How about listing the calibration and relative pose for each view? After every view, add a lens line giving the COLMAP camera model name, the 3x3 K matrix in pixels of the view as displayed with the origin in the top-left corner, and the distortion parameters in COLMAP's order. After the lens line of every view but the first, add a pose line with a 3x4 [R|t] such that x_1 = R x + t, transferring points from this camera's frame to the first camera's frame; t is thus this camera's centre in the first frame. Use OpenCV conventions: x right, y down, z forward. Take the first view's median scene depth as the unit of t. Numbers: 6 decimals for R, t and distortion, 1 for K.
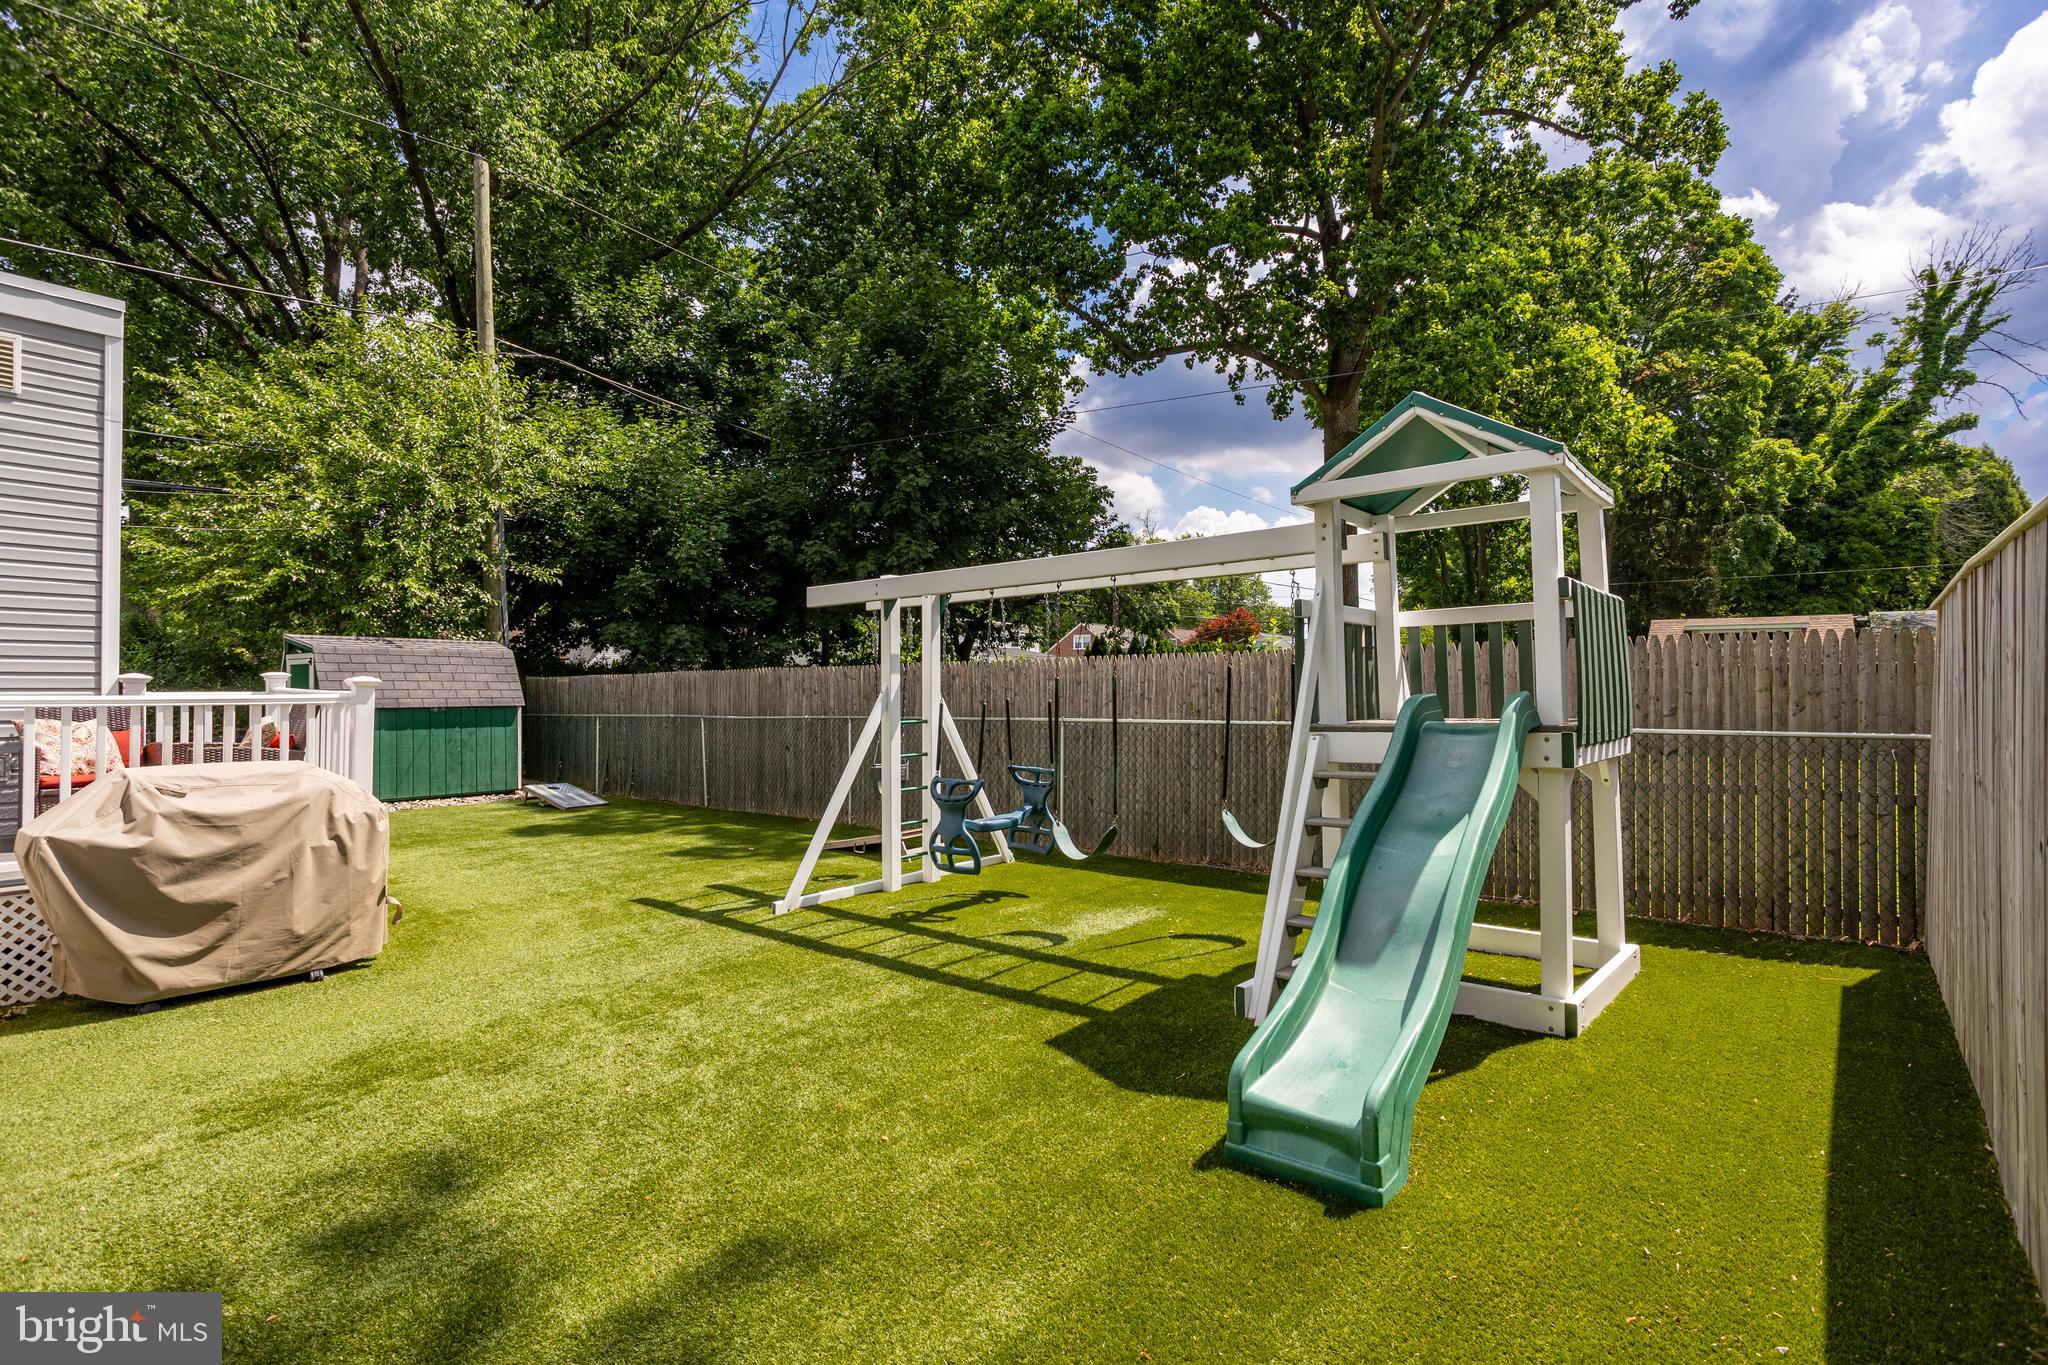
lens RADIAL K [[968.3, 0, 1024.0], [0, 968.3, 682.5], [0, 0, 1]] dist [-0.039533, 0.020953]
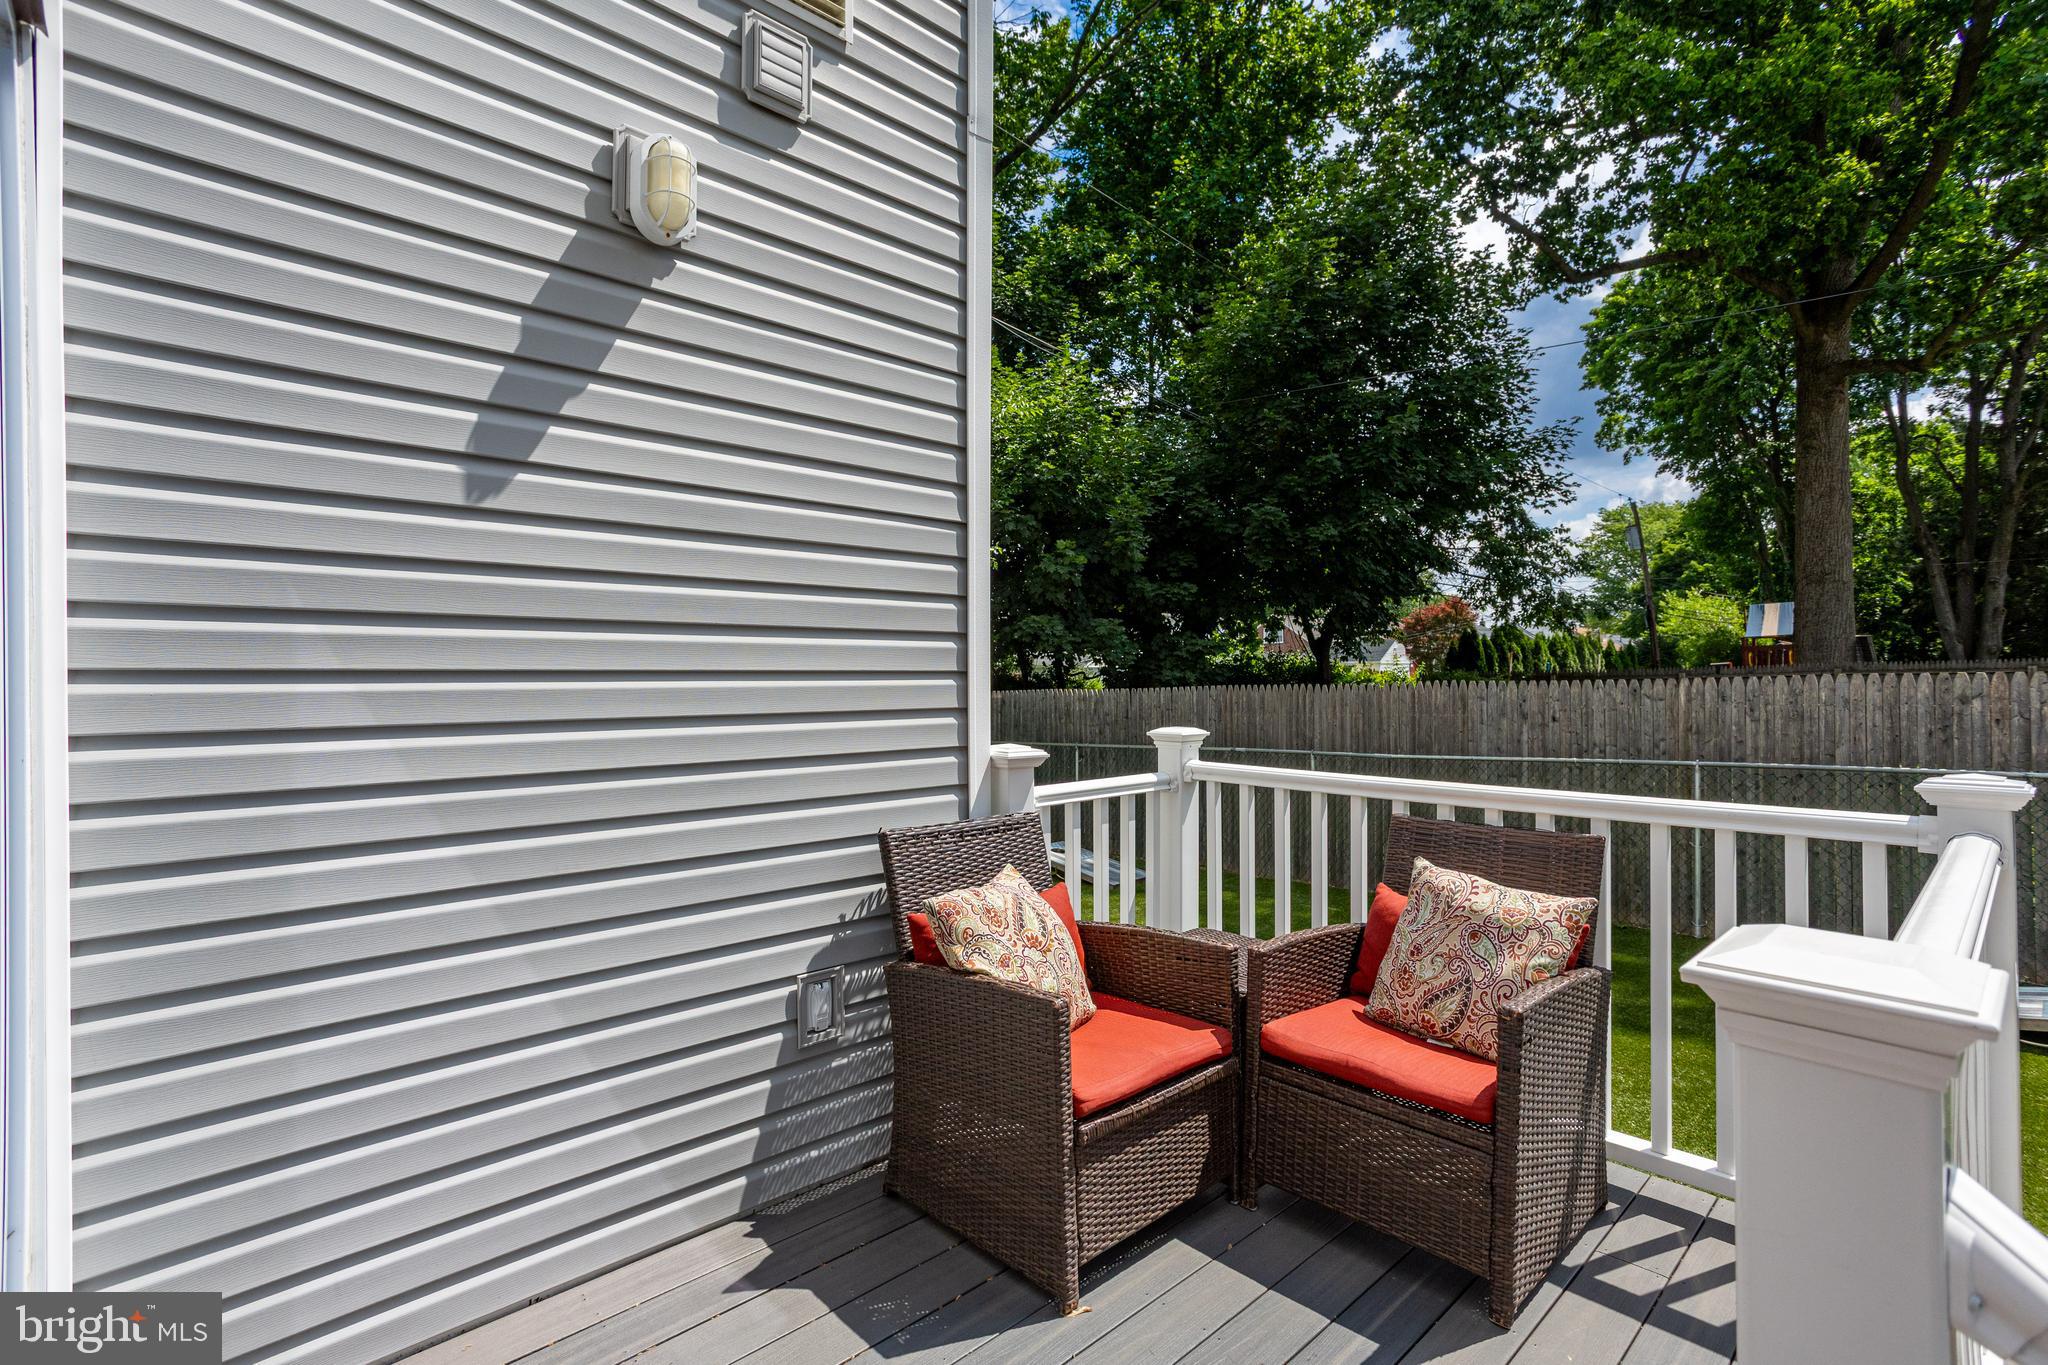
lens RADIAL K [[968.3, 0, 1024.0], [0, 968.3, 682.5], [0, 0, 1]] dist [-0.039533, 0.020953]
pose [[0.992147, -0.005761, -0.124943, -0.185285], [0.006492, 0.999964, 0.005443, -0.008232], [0.124908, -0.006212, 0.992149, 0.122768]]
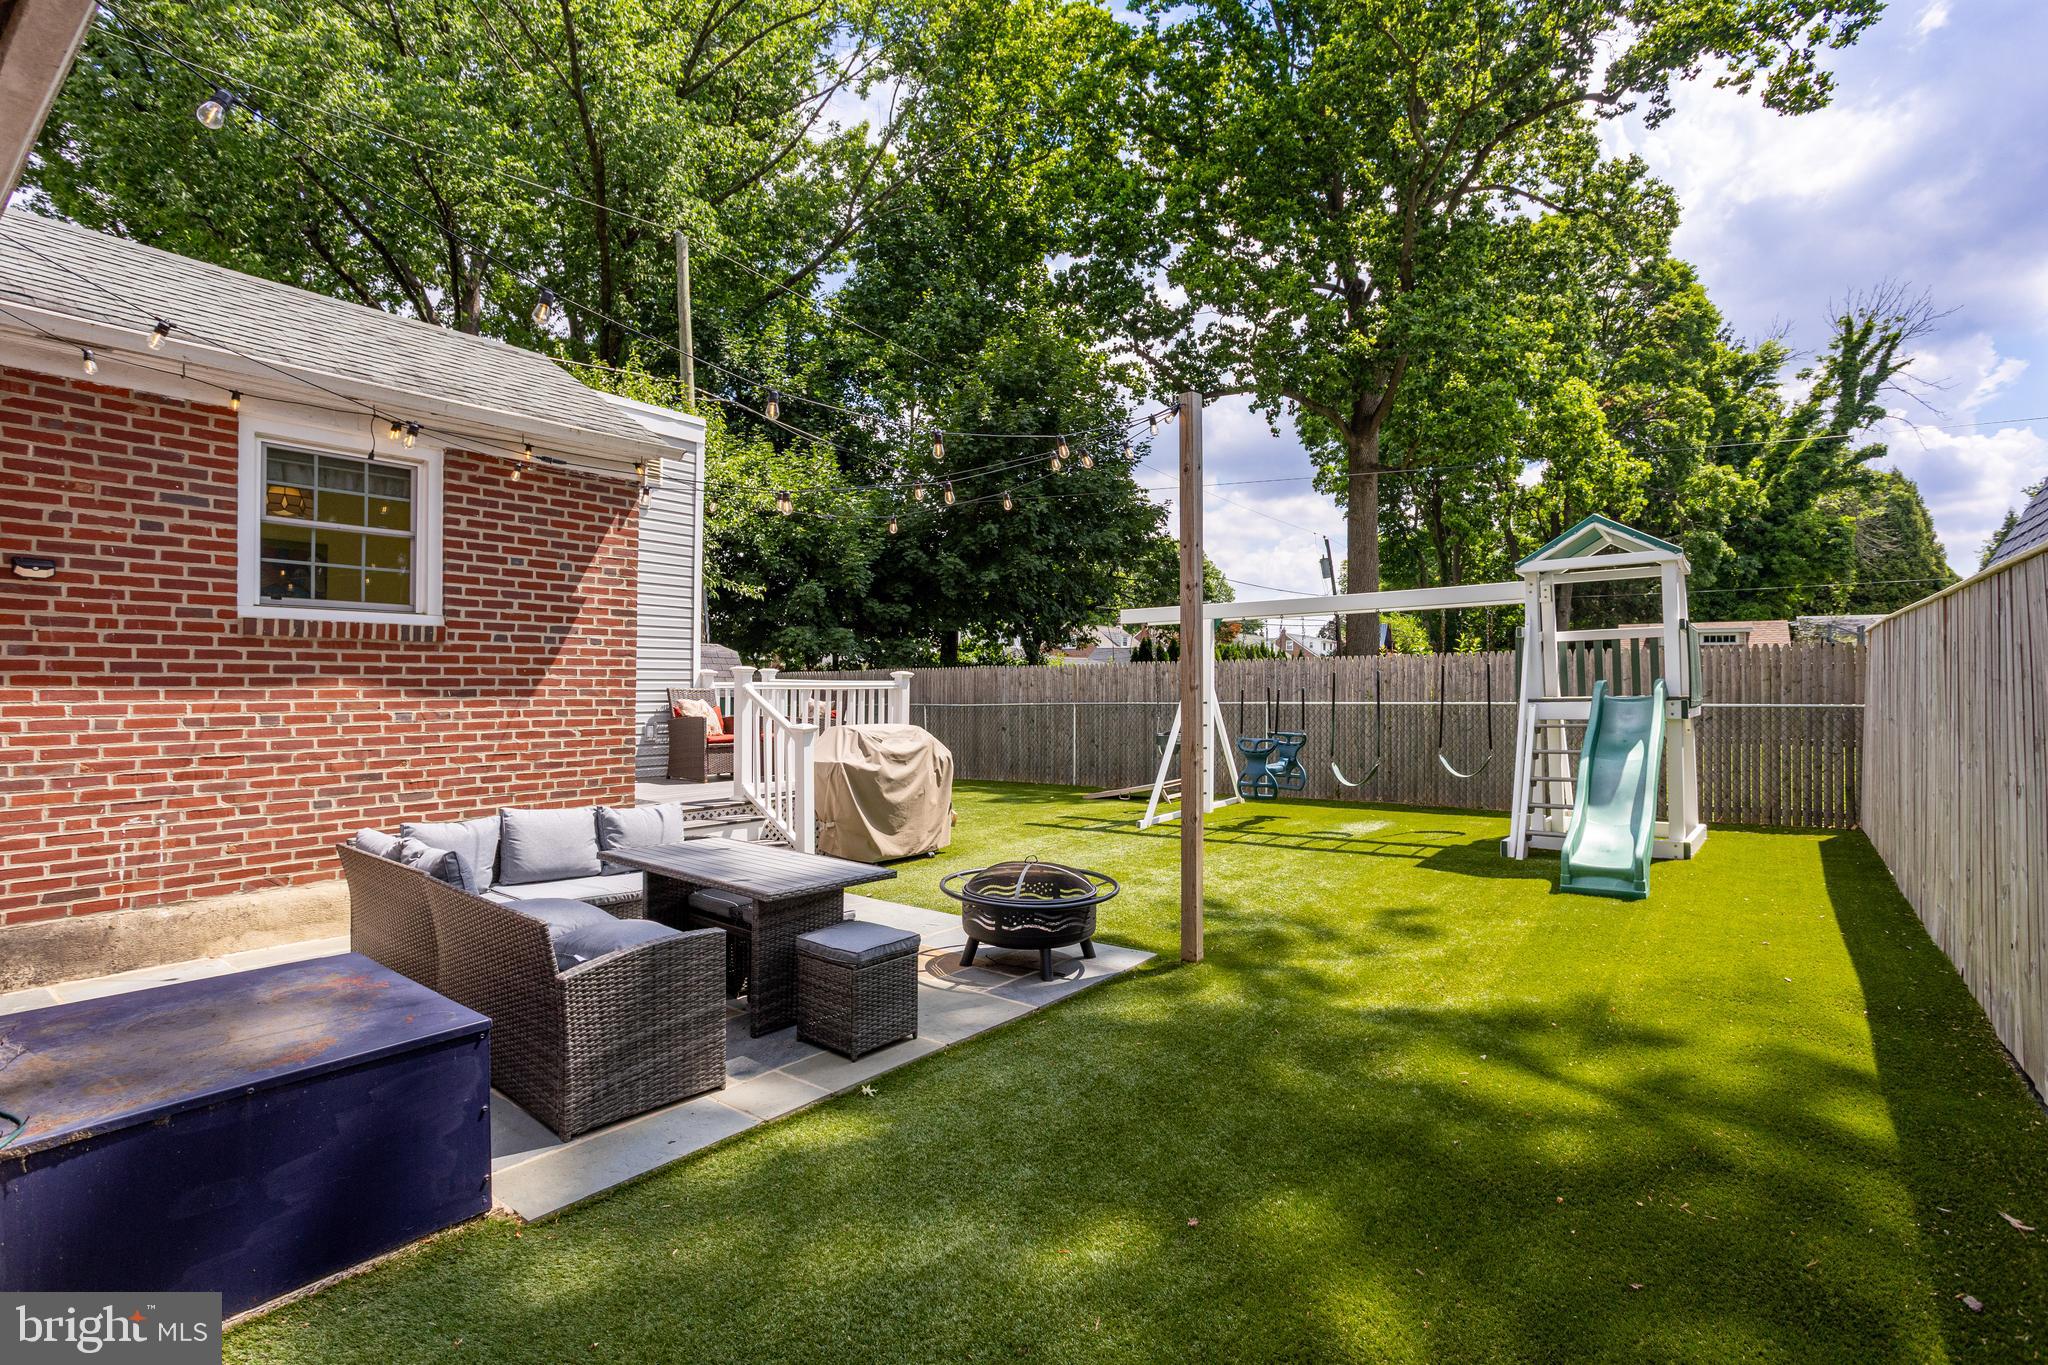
lens RADIAL K [[970.6, 0, 1022.7], [0, 970.6, 679.2], [0, 0, 1]] dist [-0.052752, 0.026464]
pose [[0.998964, 0.000347, 0.045503, -0.108929], [-0.000205, 0.999995, -0.003119, 0.002149], [-0.045504, 0.003107, 0.998959, -0.108629]]
